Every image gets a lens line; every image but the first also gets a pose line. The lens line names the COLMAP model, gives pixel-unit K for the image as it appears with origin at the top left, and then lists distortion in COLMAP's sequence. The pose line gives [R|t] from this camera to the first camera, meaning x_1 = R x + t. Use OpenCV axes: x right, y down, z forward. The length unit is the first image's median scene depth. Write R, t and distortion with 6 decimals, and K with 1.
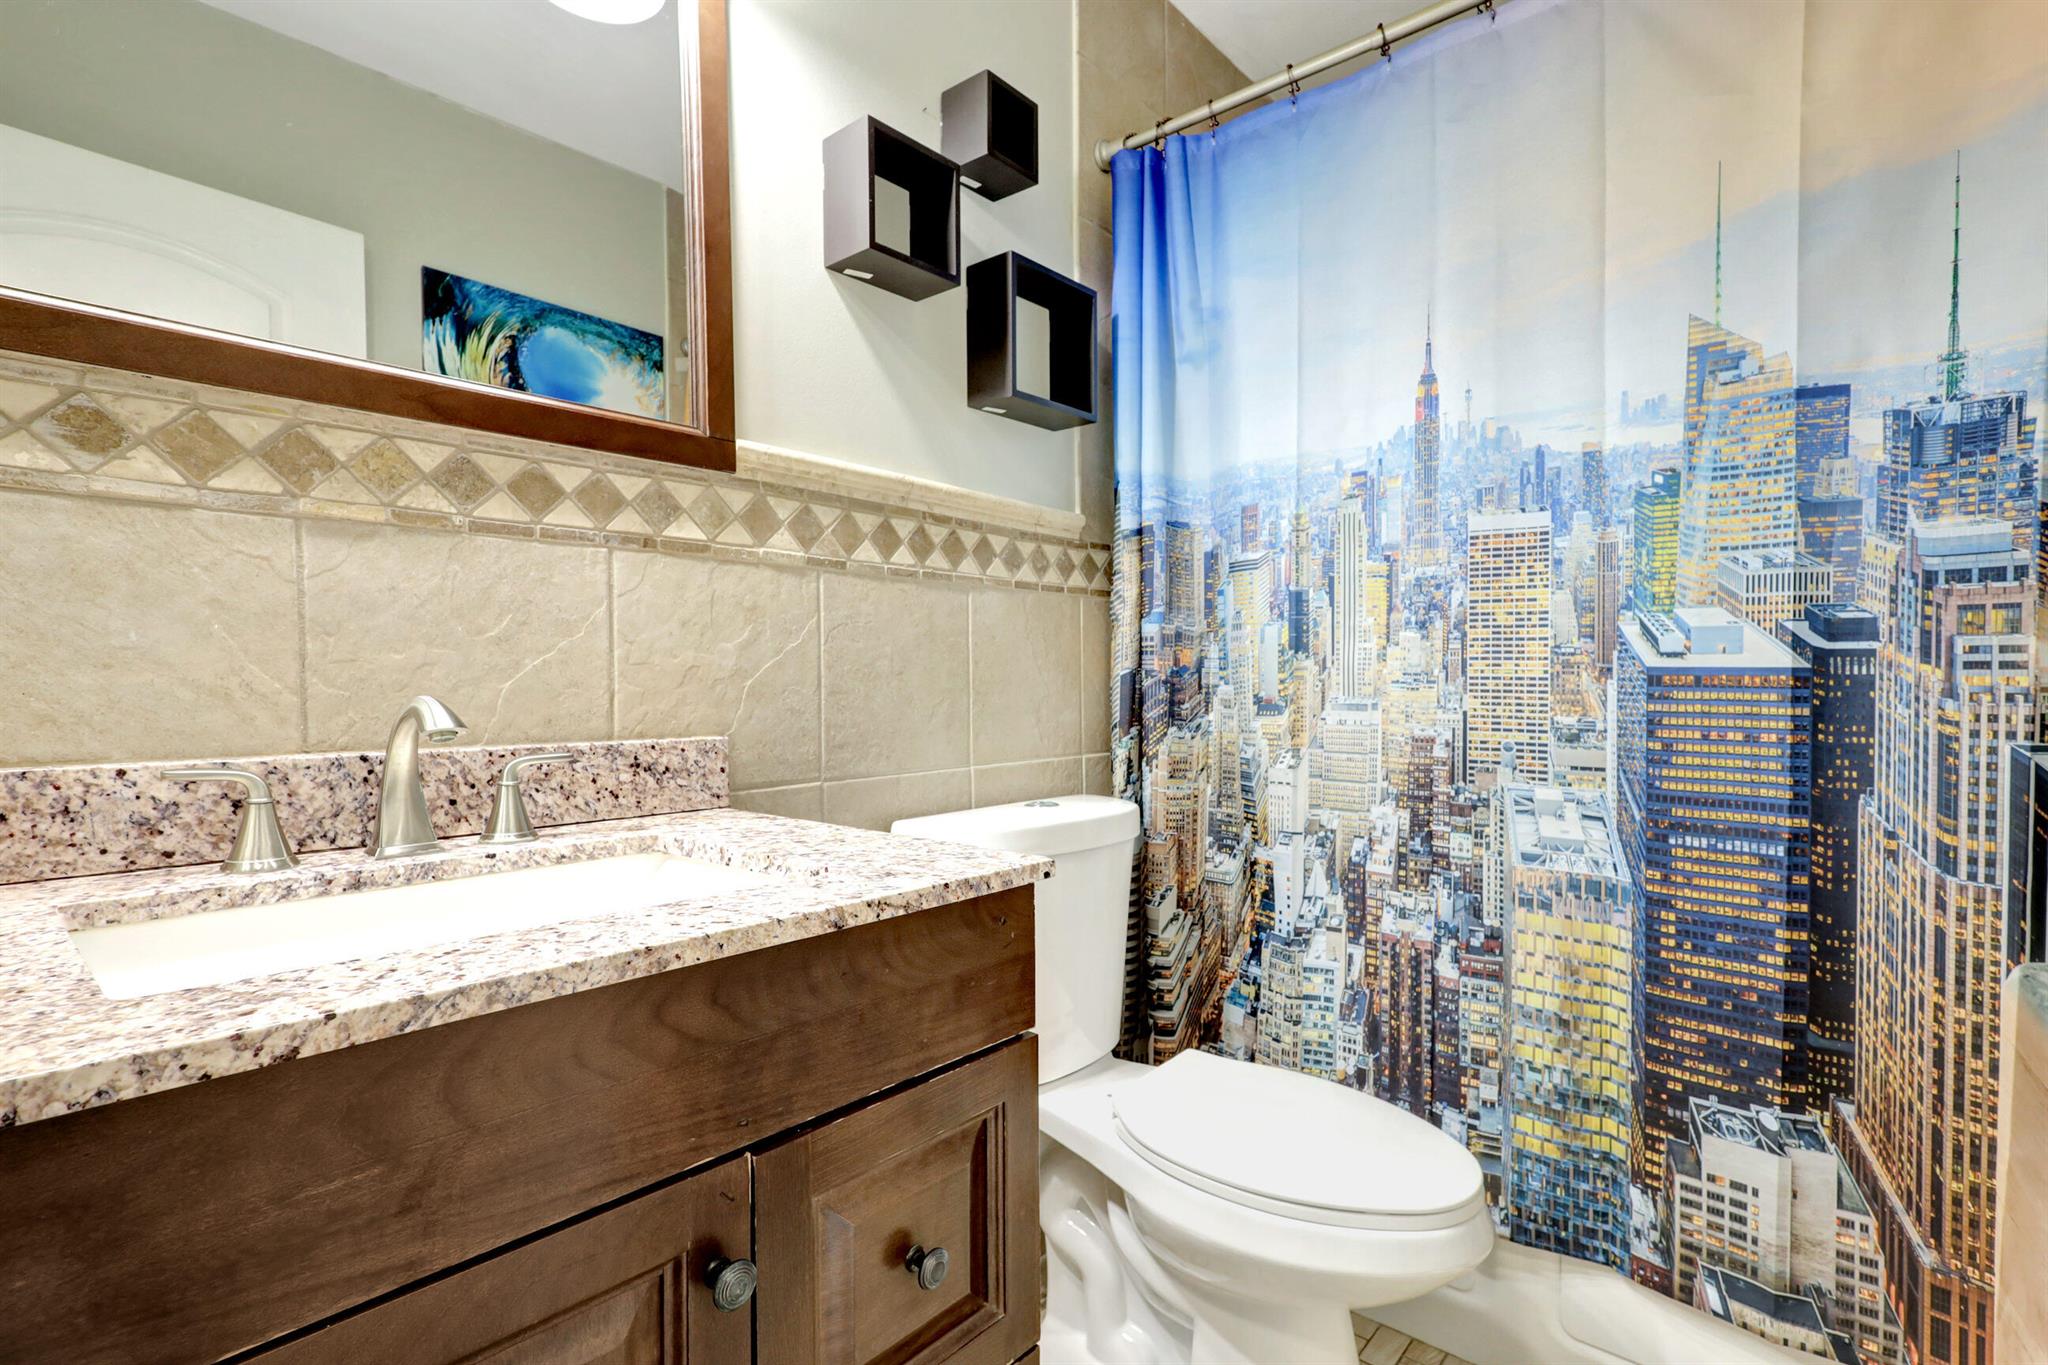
lens RADIAL K [[966.8, 0, 1078.4], [0, 966.8, 666.5], [0, 0, 1]] dist [-0.004664, 0.007469]
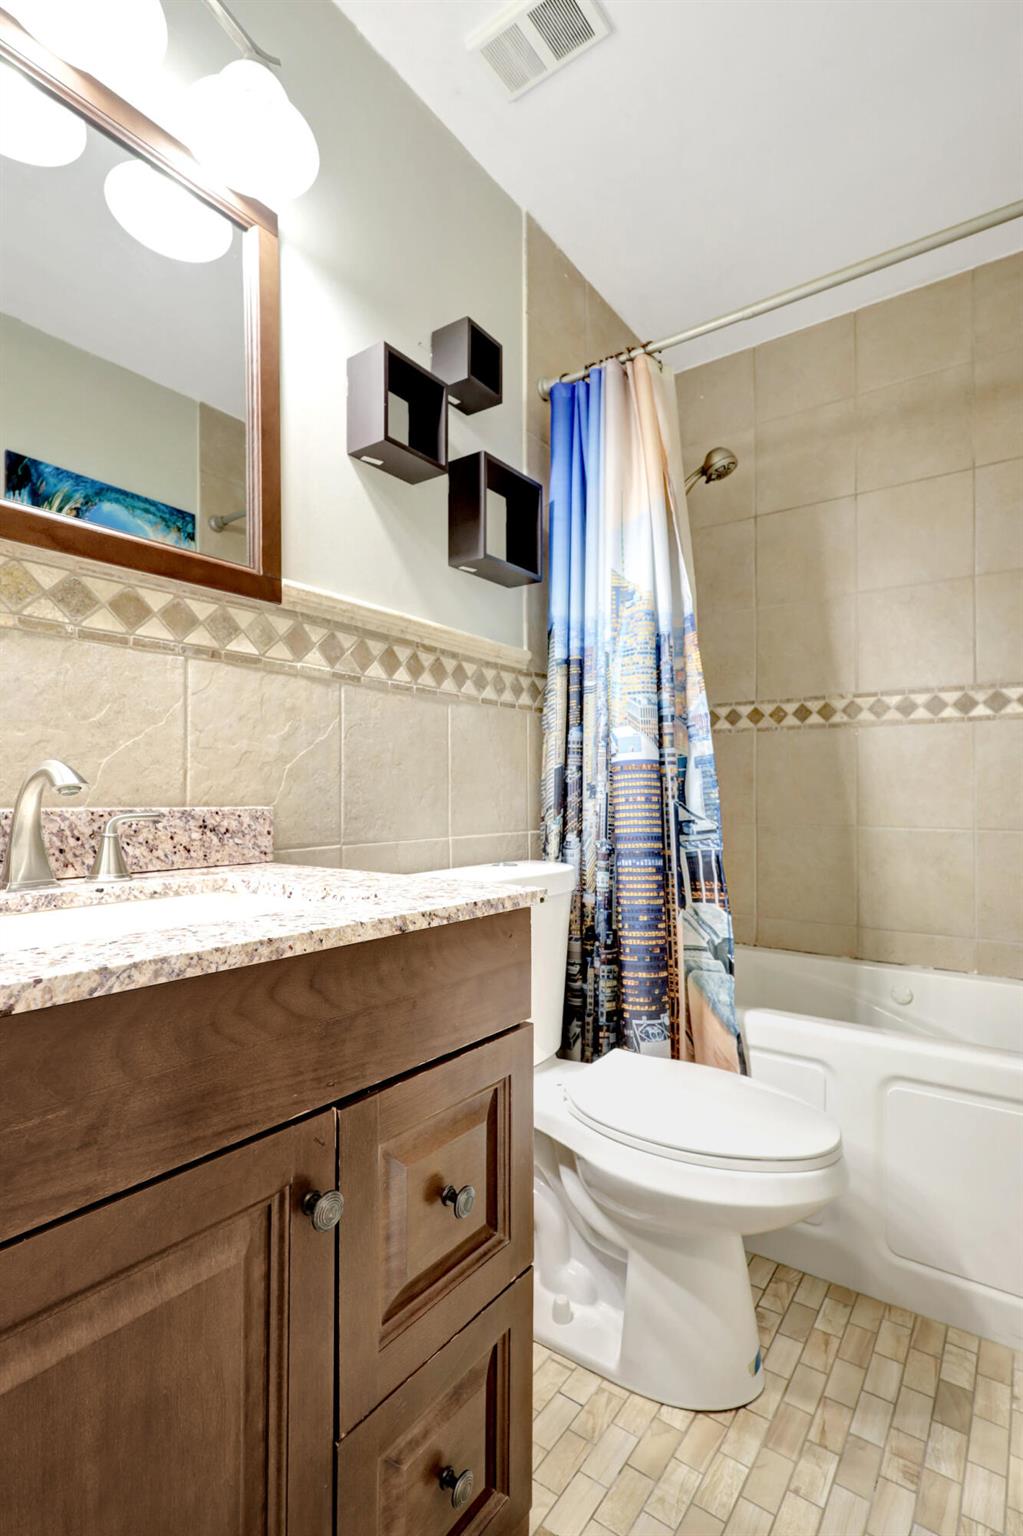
lens RADIAL K [[725.1, 0, 522.7], [0, 725.1, 776.1], [0, 0, 1]] dist [-0.004664, 0.007469]
pose [[0.996269, 0.004253, 0.086197, -0.125854], [-0.001410, 0.999454, -0.033017, 0.068971], [-0.086290, 0.032772, 0.995731, 0.009355]]
